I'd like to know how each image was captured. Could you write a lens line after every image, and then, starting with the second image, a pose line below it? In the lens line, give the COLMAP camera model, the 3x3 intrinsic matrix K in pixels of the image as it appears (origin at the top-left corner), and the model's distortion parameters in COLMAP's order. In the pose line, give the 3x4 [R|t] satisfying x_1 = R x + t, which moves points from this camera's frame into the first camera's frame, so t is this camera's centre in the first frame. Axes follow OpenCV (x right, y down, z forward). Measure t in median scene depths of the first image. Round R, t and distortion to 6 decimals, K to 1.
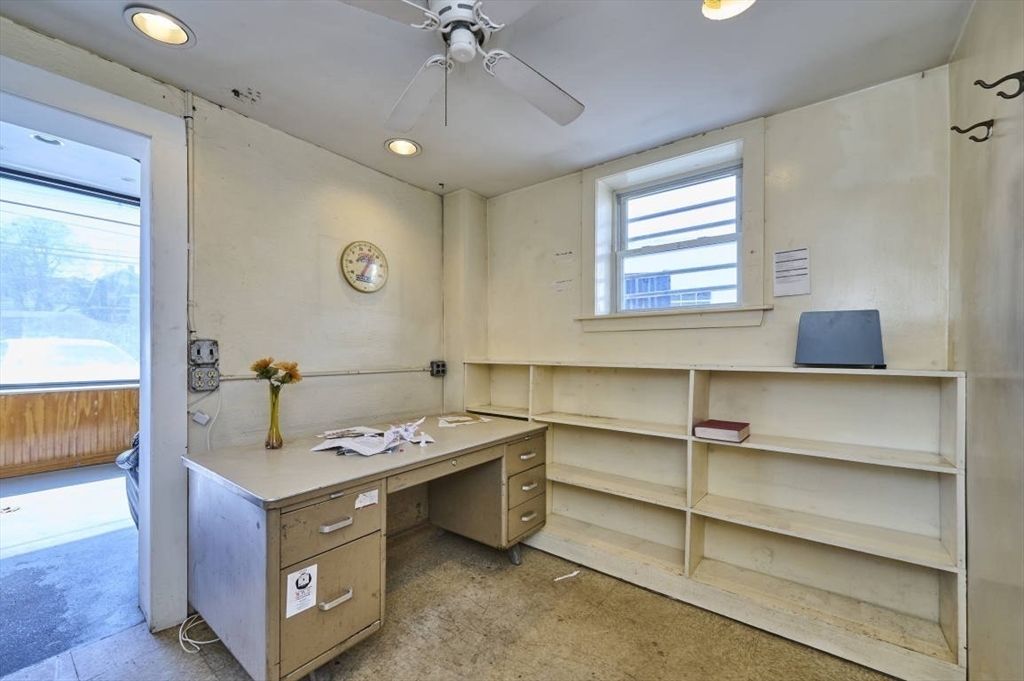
lens RADIAL K [[404.9, 0, 514.4], [0, 404.9, 351.3], [0, 0, 1]] dist [-0.000483, -0.000216]
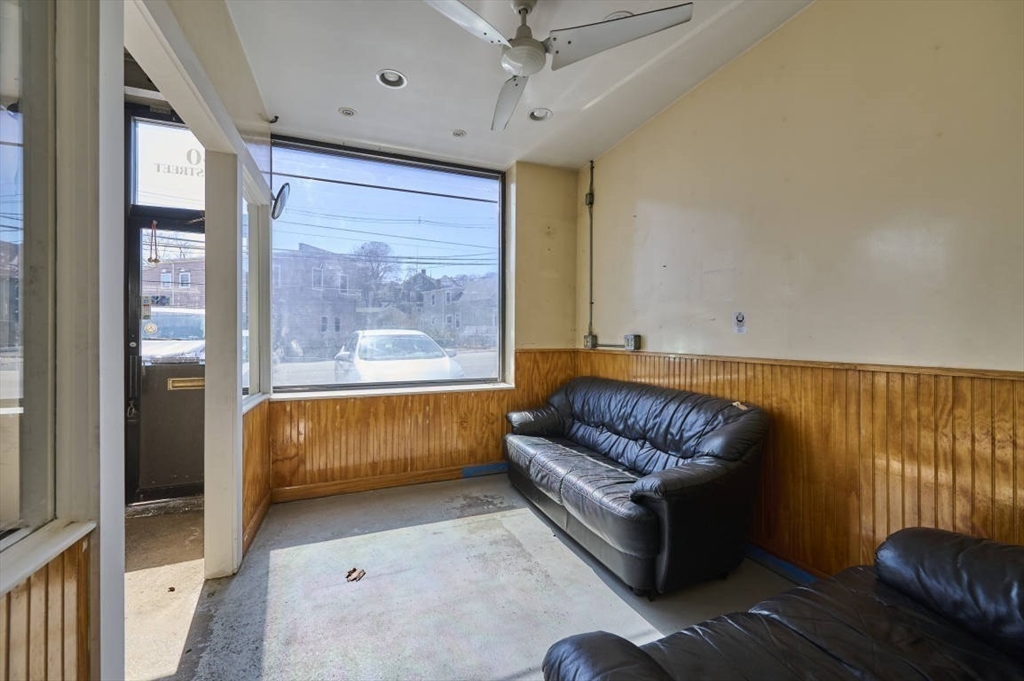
lens RADIAL K [[404.9, 0, 511.5], [0, 404.9, 335.5], [0, 0, 1]] dist [-0.000483, -0.000216]
pose [[0.857524, -0.005251, -0.514418, -0.512492], [0.007850, 0.999965, 0.002879, -0.026437], [0.514385, -0.006507, 0.857535, 0.422254]]
